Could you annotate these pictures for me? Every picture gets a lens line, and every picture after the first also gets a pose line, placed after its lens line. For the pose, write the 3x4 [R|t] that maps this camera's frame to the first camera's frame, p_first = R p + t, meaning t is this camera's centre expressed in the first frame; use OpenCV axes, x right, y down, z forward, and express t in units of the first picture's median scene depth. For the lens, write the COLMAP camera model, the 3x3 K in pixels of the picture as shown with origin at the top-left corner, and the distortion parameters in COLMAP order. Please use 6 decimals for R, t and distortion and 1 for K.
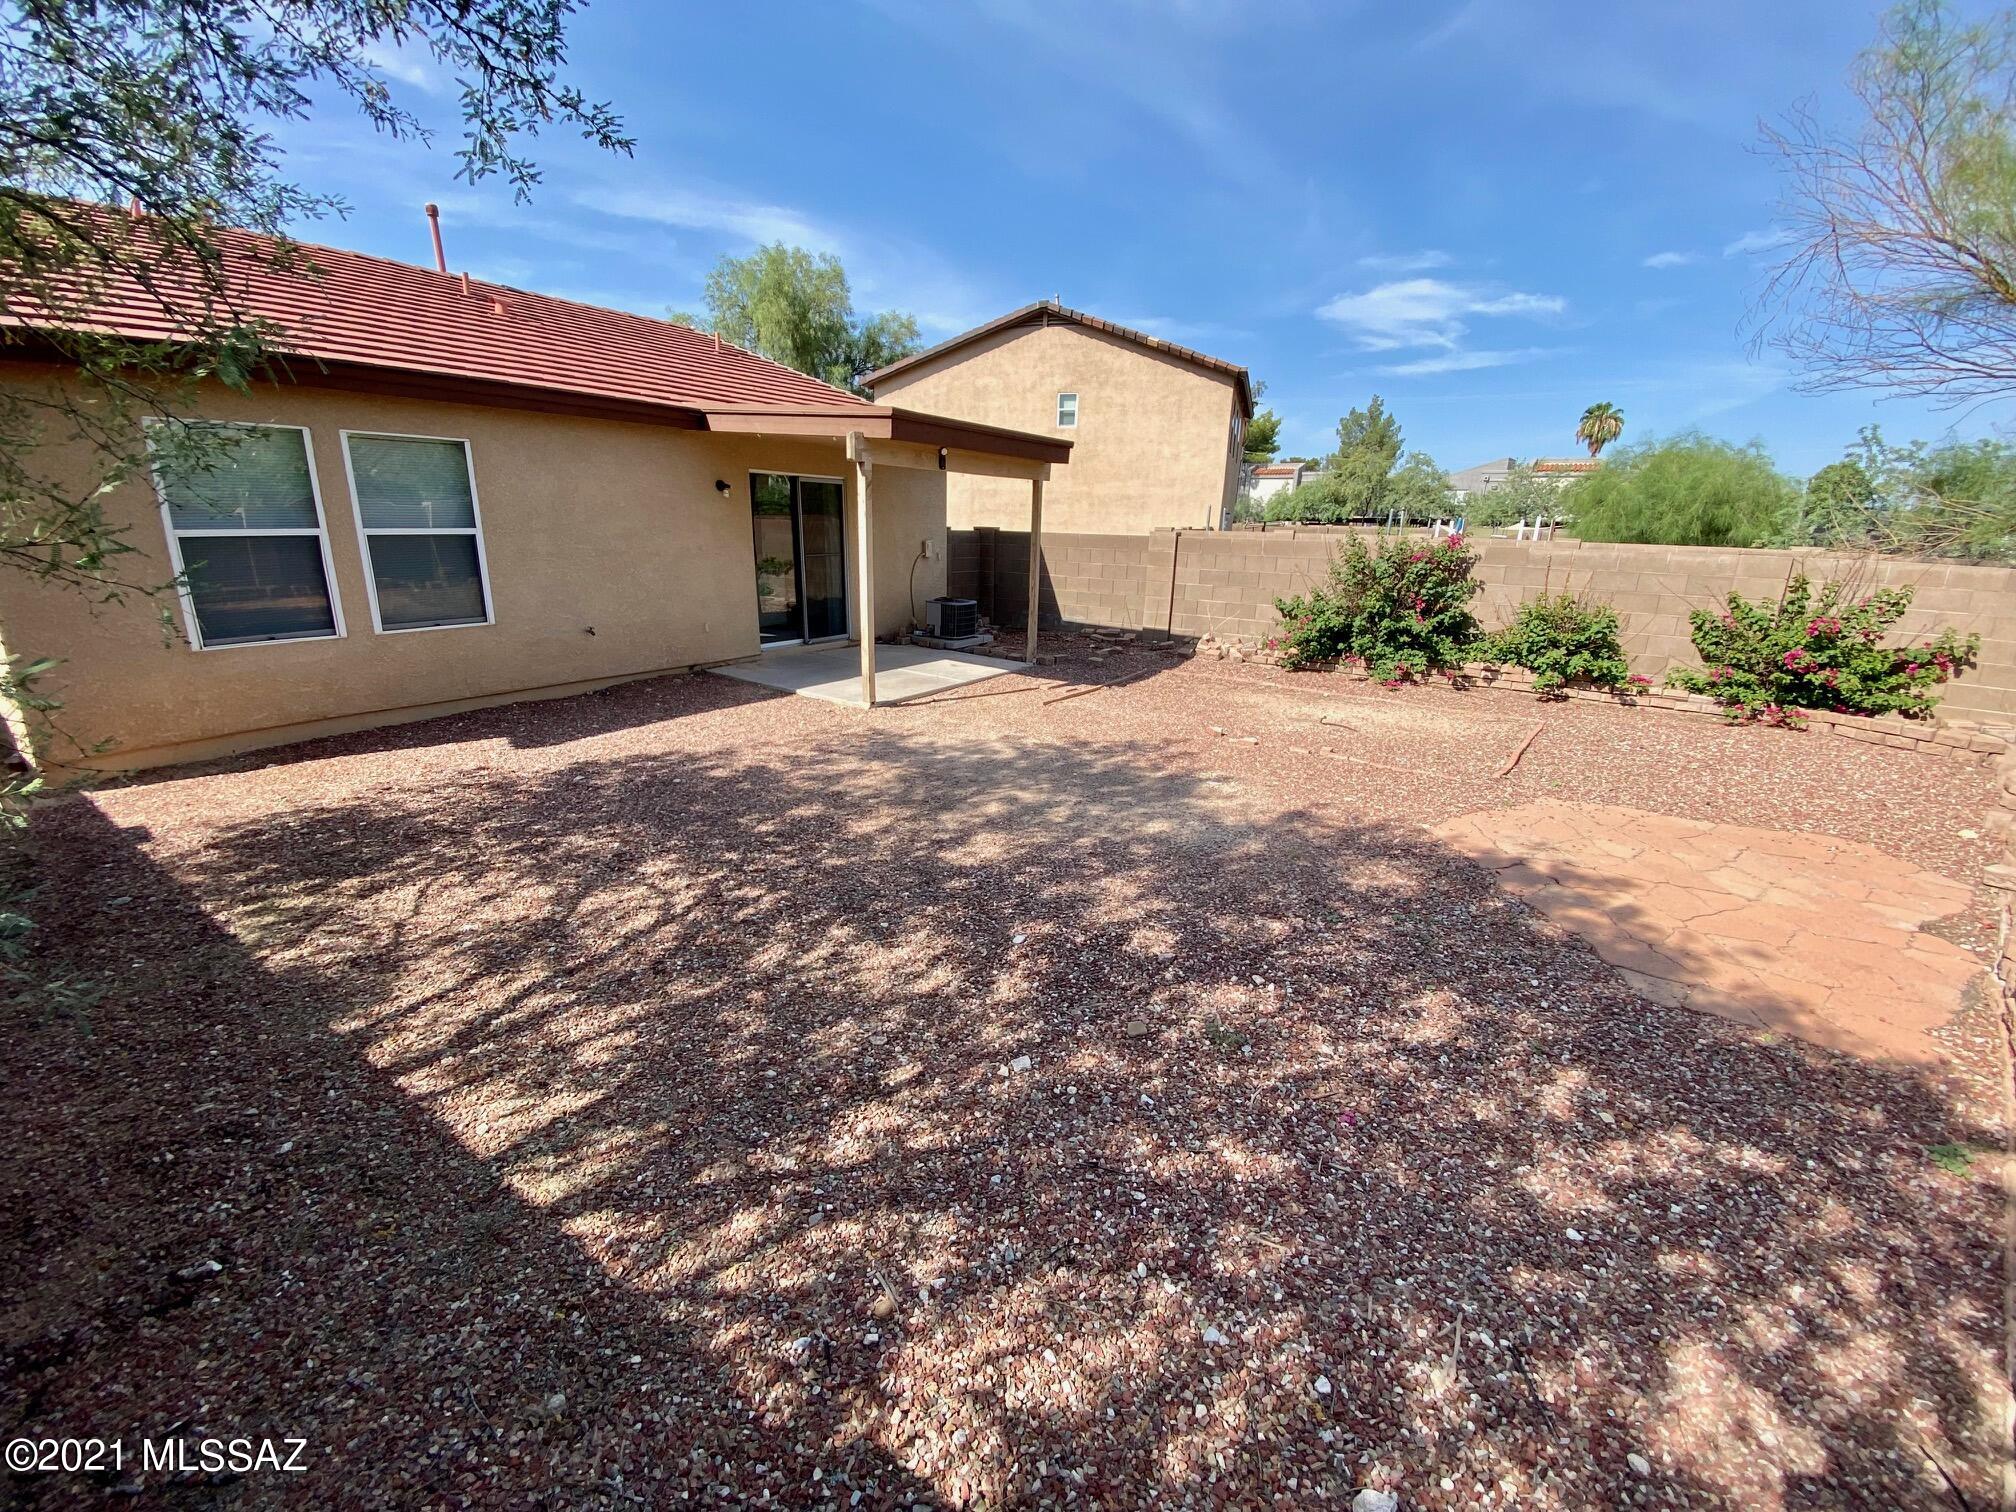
lens RADIAL K [[810.7, 0, 1008.0], [0, 810.7, 756.0], [0, 0, 1]] dist [-0.001106, -0.000222]
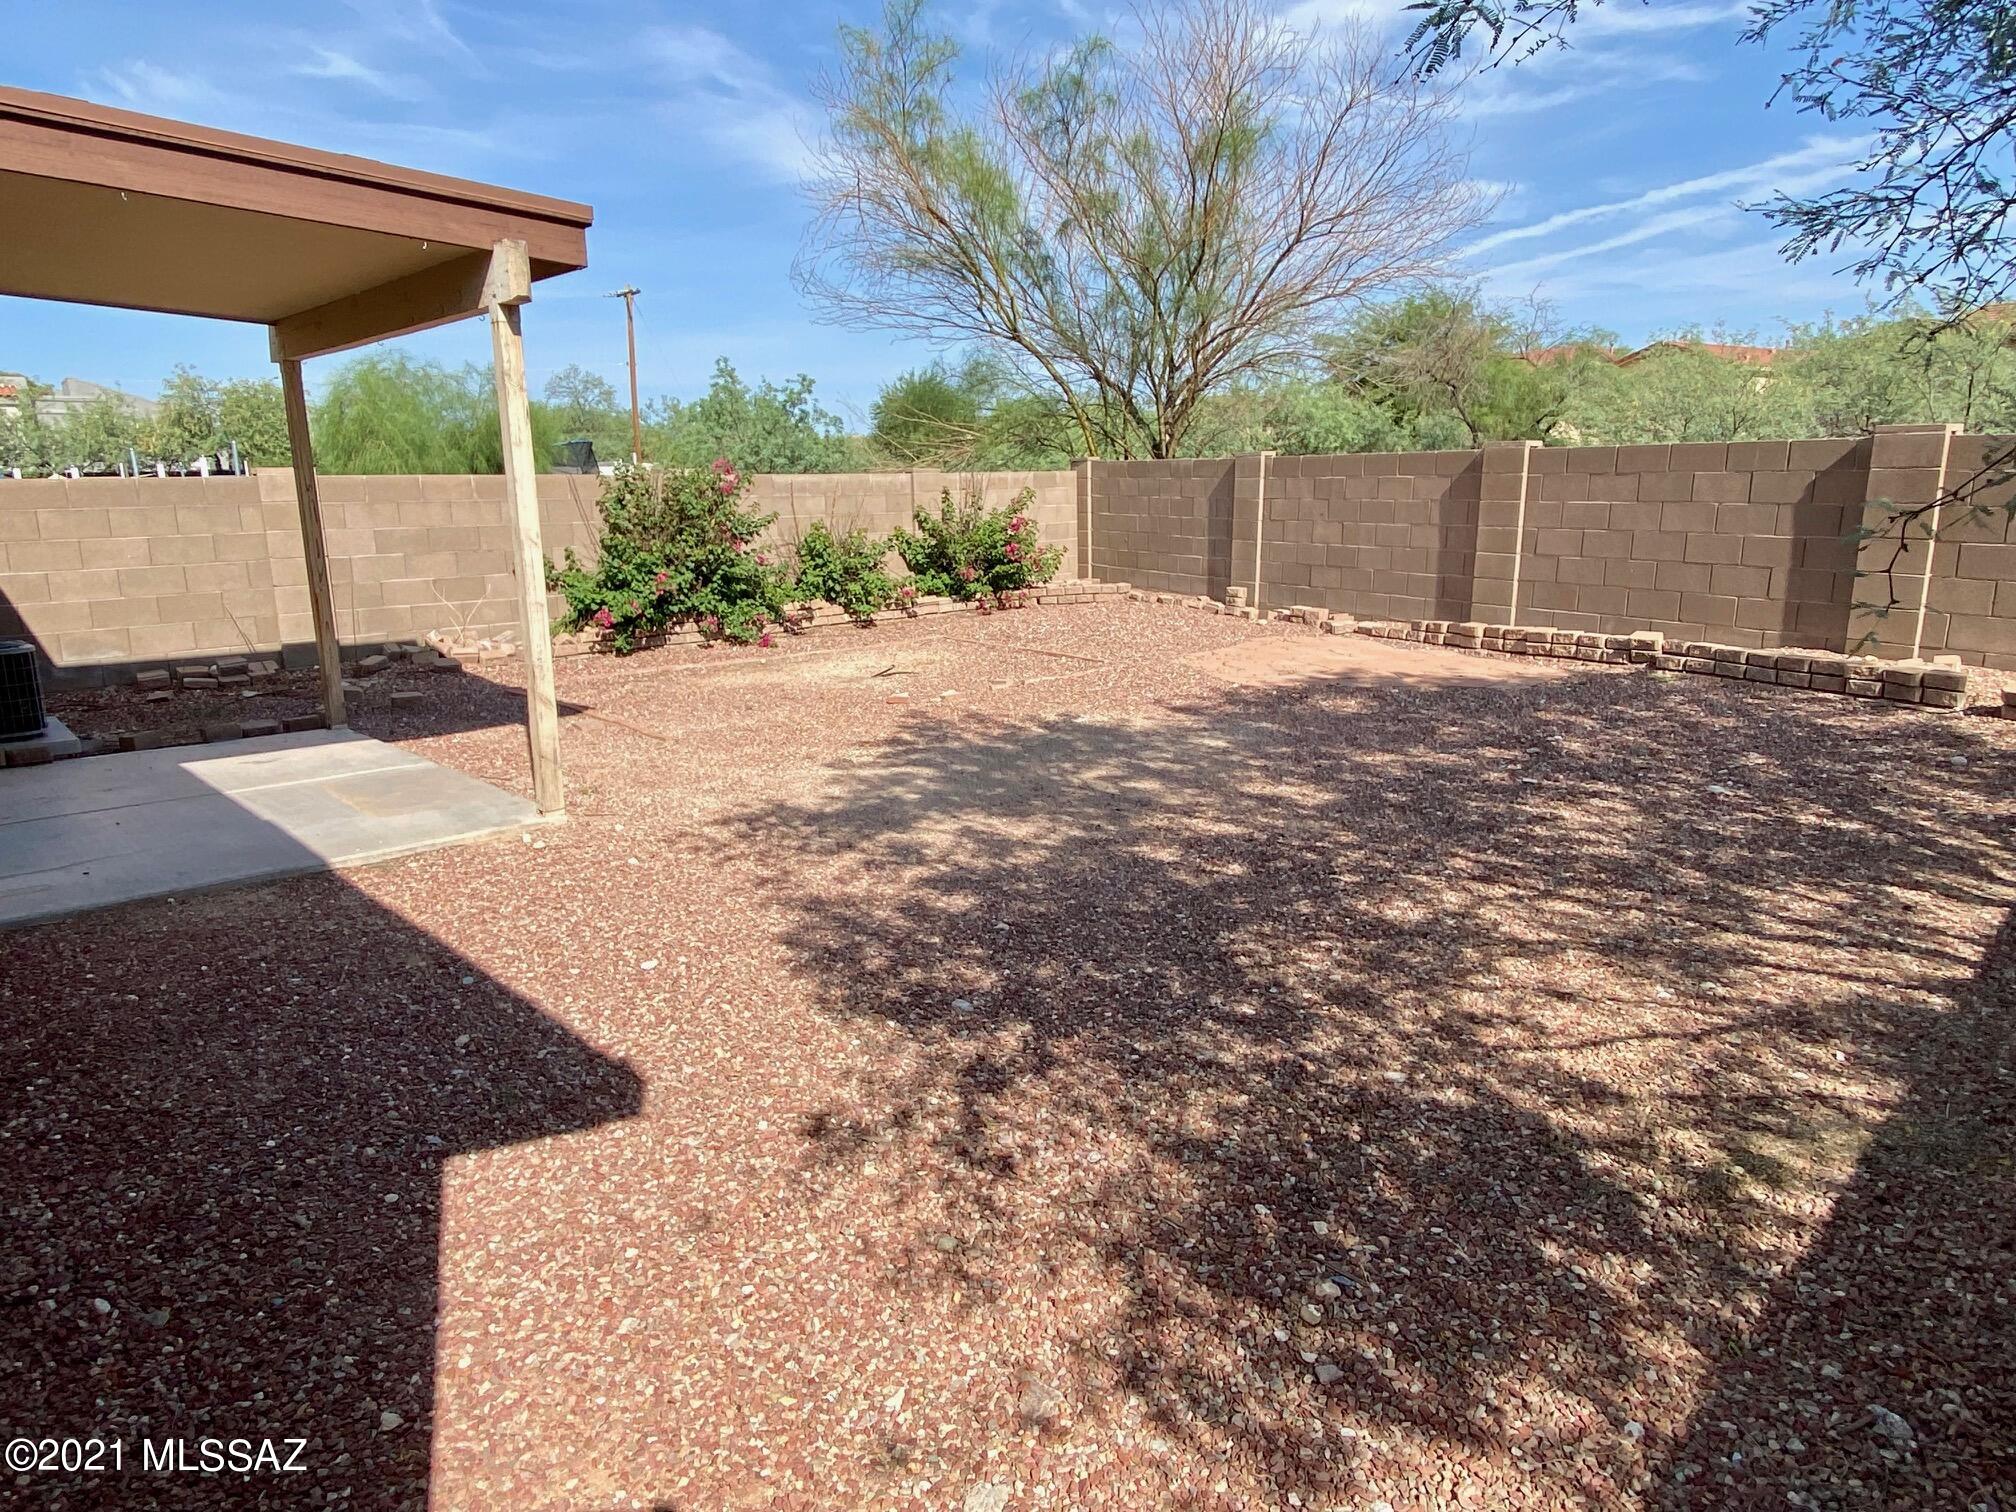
lens RADIAL K [[1278.7, 0, 1008.0], [0, 1278.7, 756.0], [0, 0, 1]] dist [0.003031, -0.000764]
pose [[0.185142, -0.231364, 0.955088, -1.452056], [0.302501, 0.938117, 0.168613, -0.248903], [-0.934995, 0.257698, 0.243673, 1.023278]]
